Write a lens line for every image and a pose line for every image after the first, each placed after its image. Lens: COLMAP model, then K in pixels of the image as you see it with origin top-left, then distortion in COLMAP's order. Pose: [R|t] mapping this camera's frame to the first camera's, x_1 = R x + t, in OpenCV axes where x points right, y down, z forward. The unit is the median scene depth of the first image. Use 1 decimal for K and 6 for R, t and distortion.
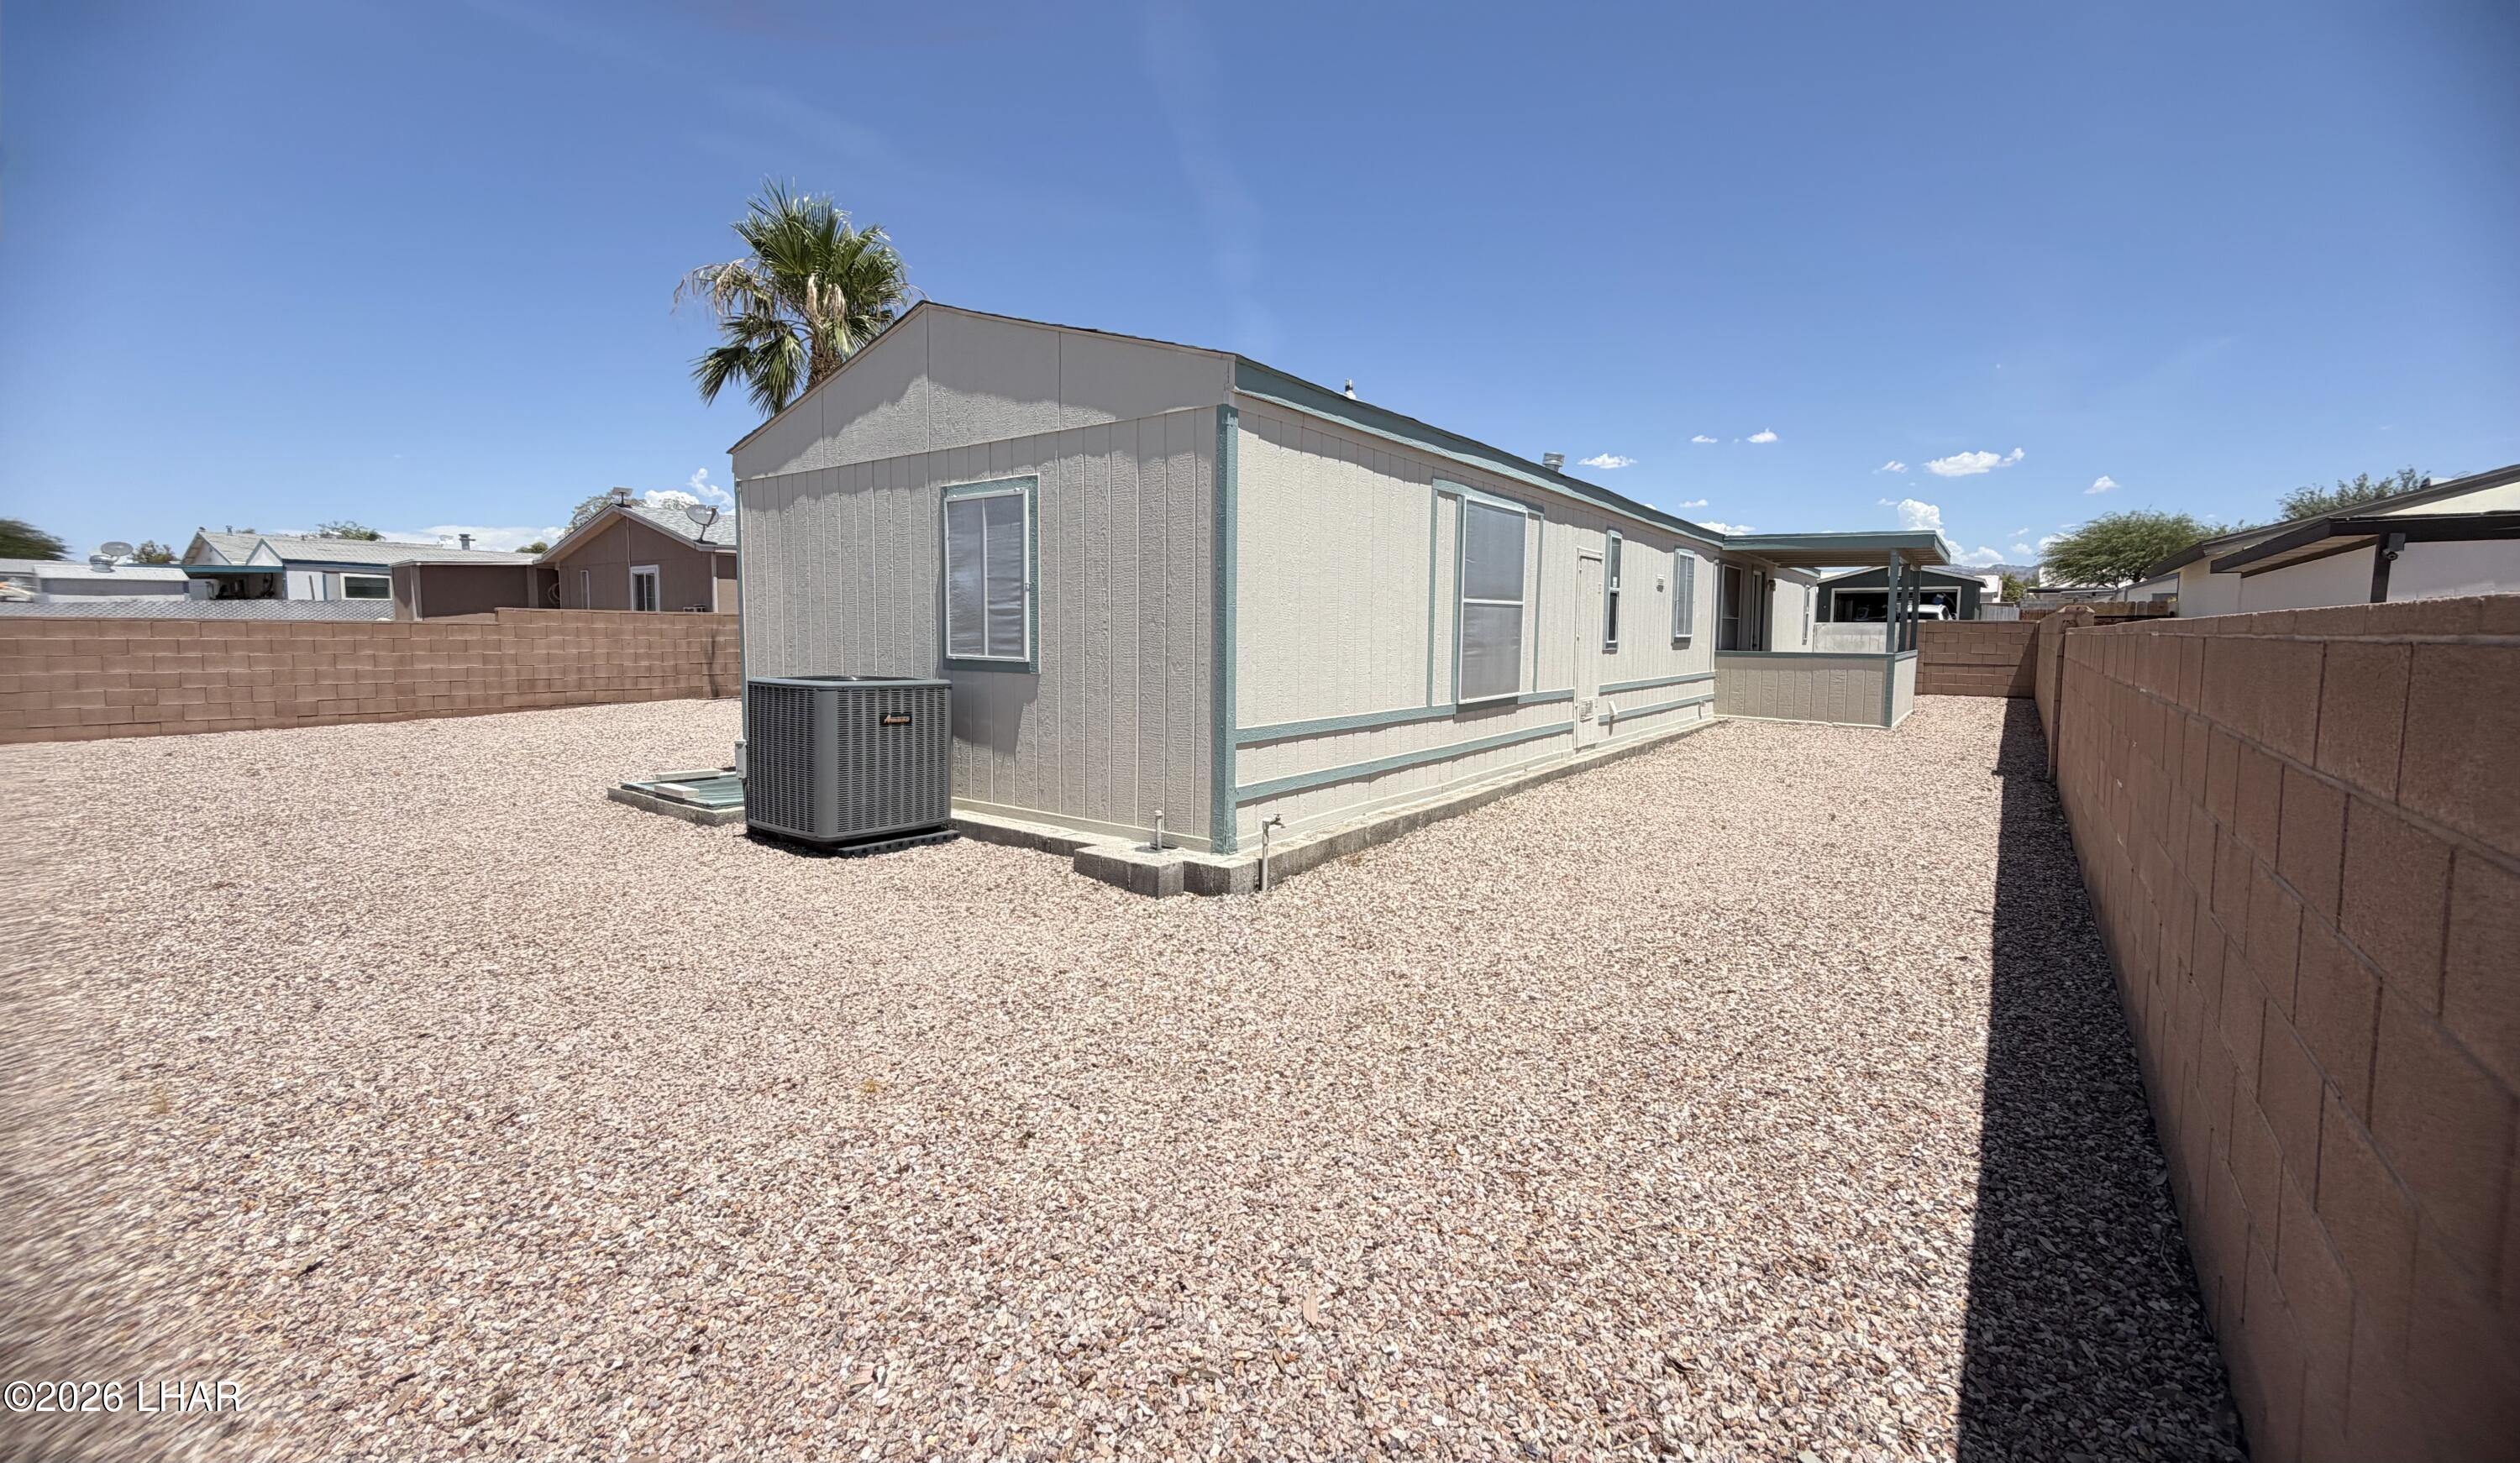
lens RADIAL K [[1011.8, 0, 1254.6], [0, 1011.8, 707.6], [0, 0, 1]] dist [0.004158, 0.000110]
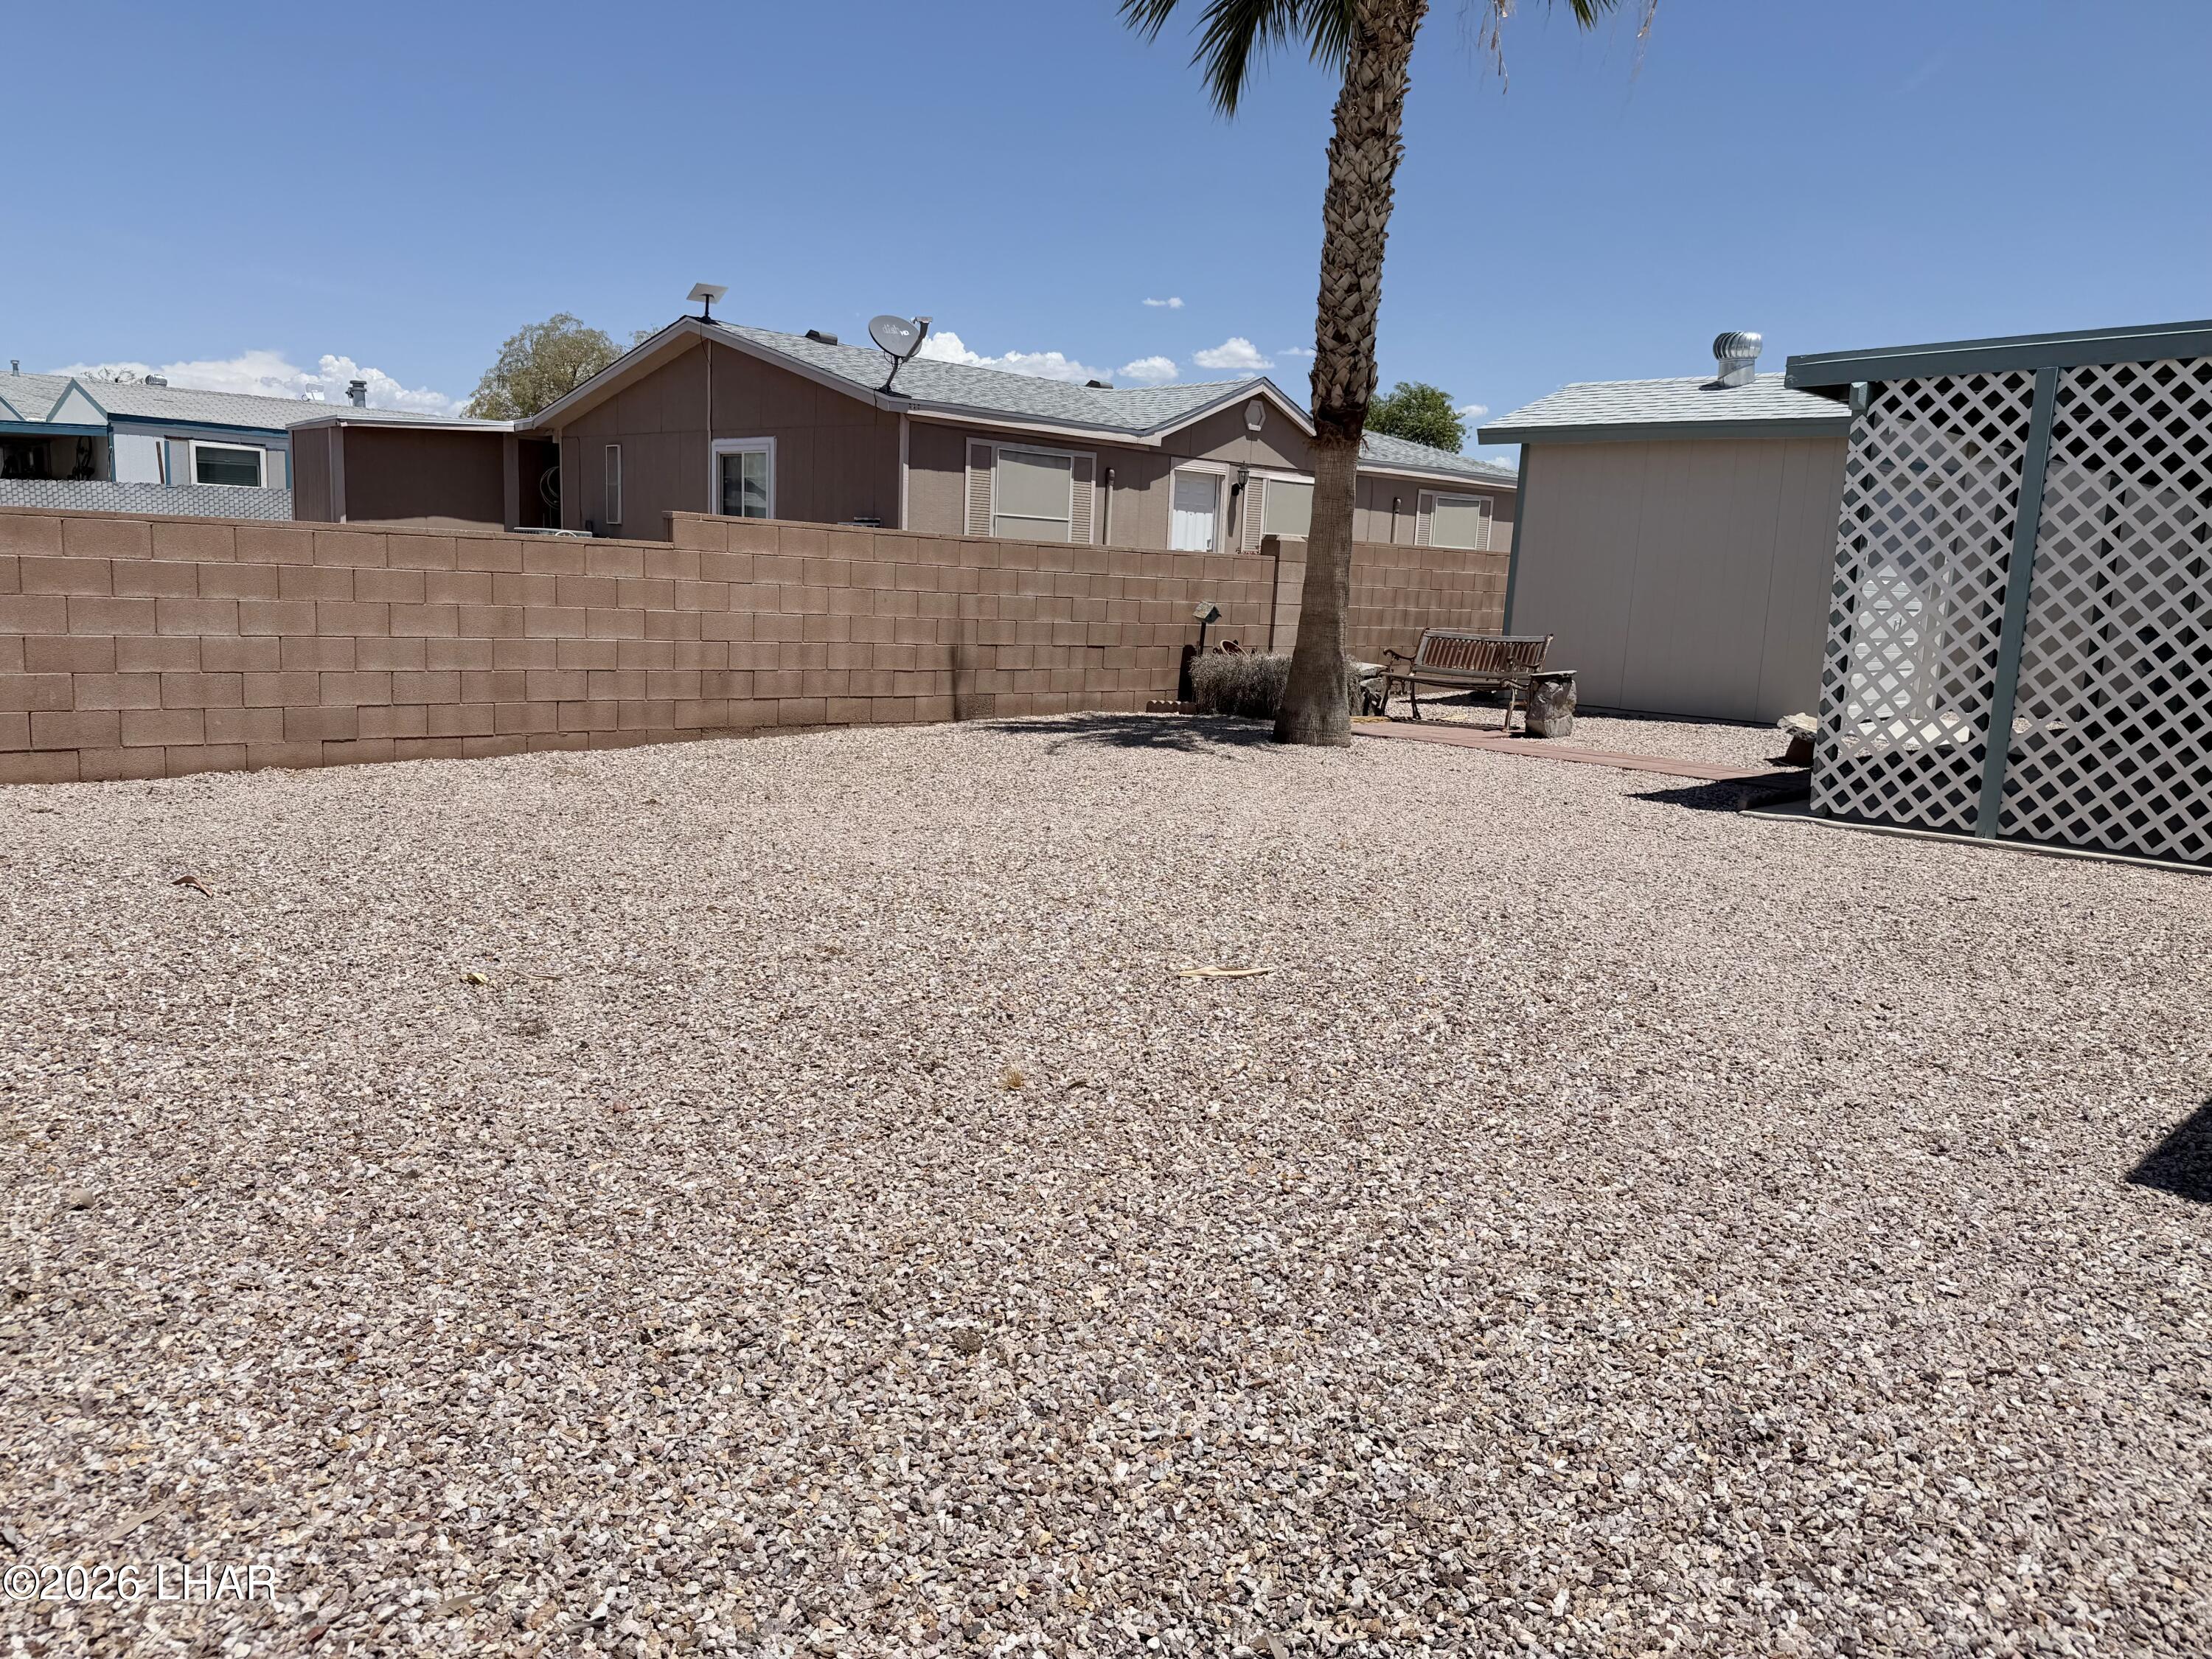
lens RADIAL K [[1559.7, 0, 1115.2], [0, 1559.7, 832.6], [0, 0, 1]] dist [0.005249, -0.005354]
pose [[0.986698, 0.066140, -0.148498, -0.428374], [-0.053332, 0.994635, 0.088634, -0.026781], [0.153564, -0.079536, 0.984933, 0.323794]]
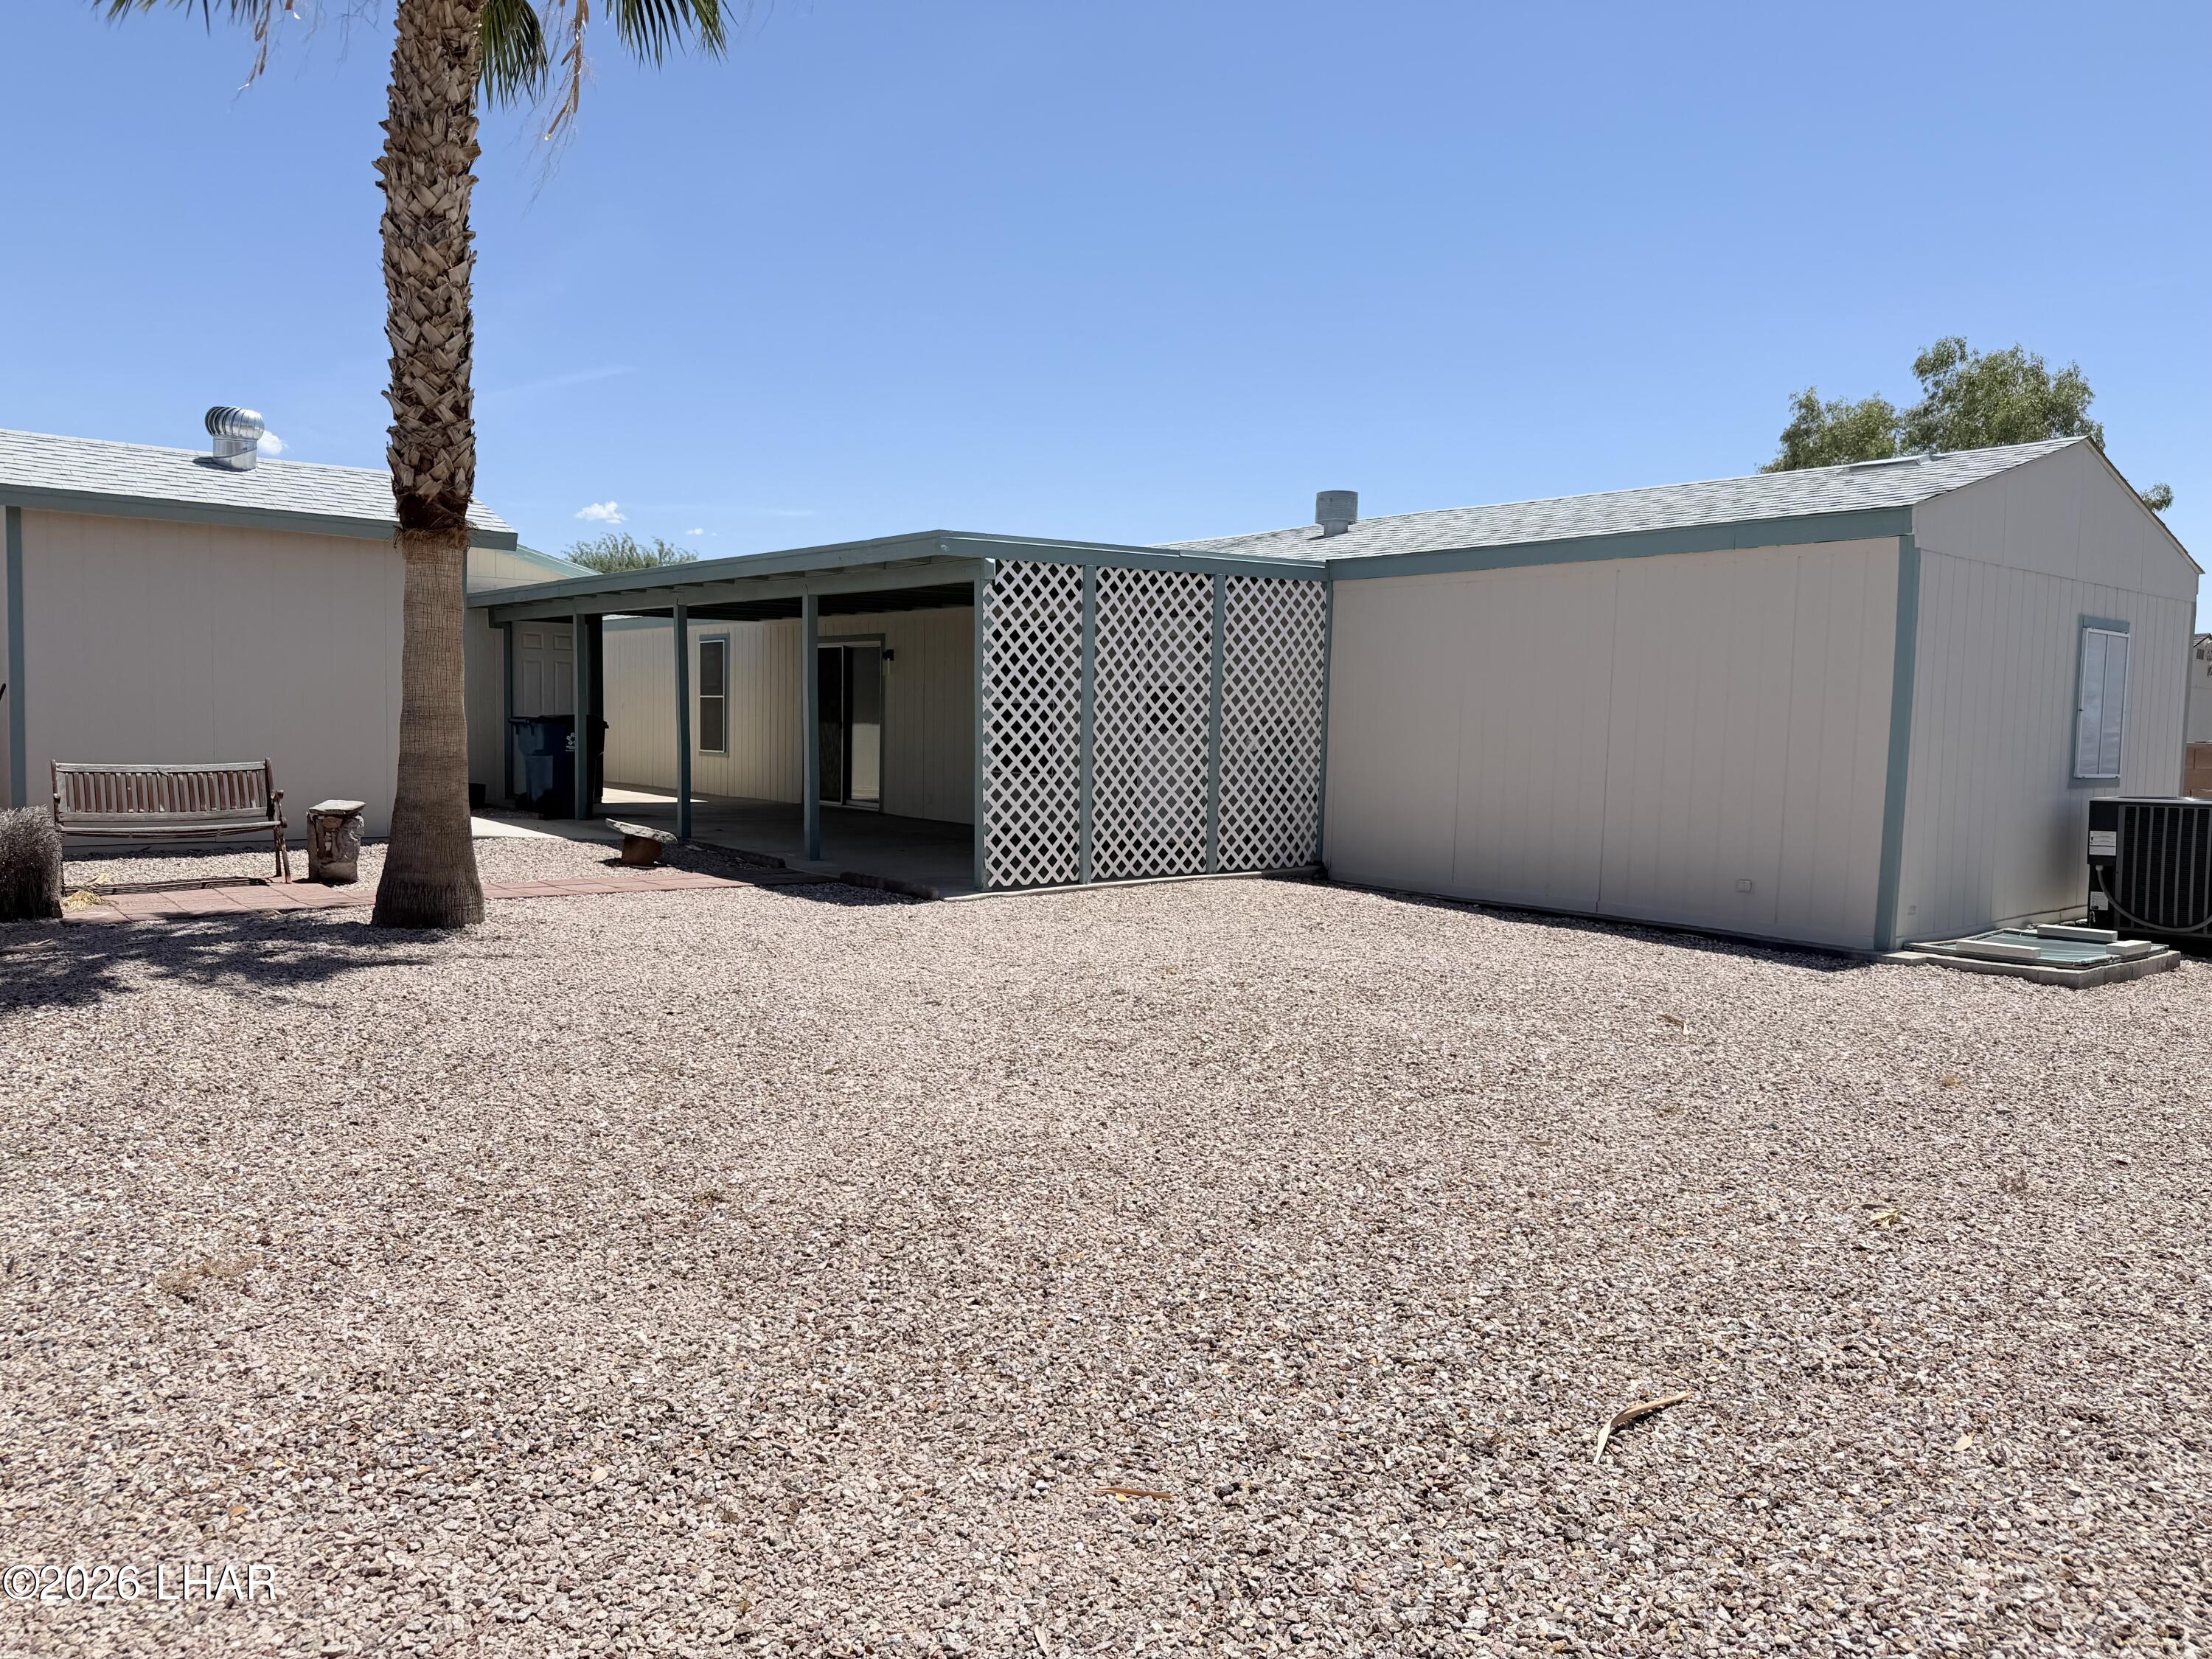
lens RADIAL K [[1559.7, 0, 1107.6], [0, 1559.7, 829.9], [0, 0, 1]] dist [0.005249, -0.005354]
pose [[0.245012, -0.067870, 0.967142, -0.910256], [0.049502, 0.997121, 0.057433, -0.060622], [-0.968256, 0.033804, 0.247666, 0.661920]]
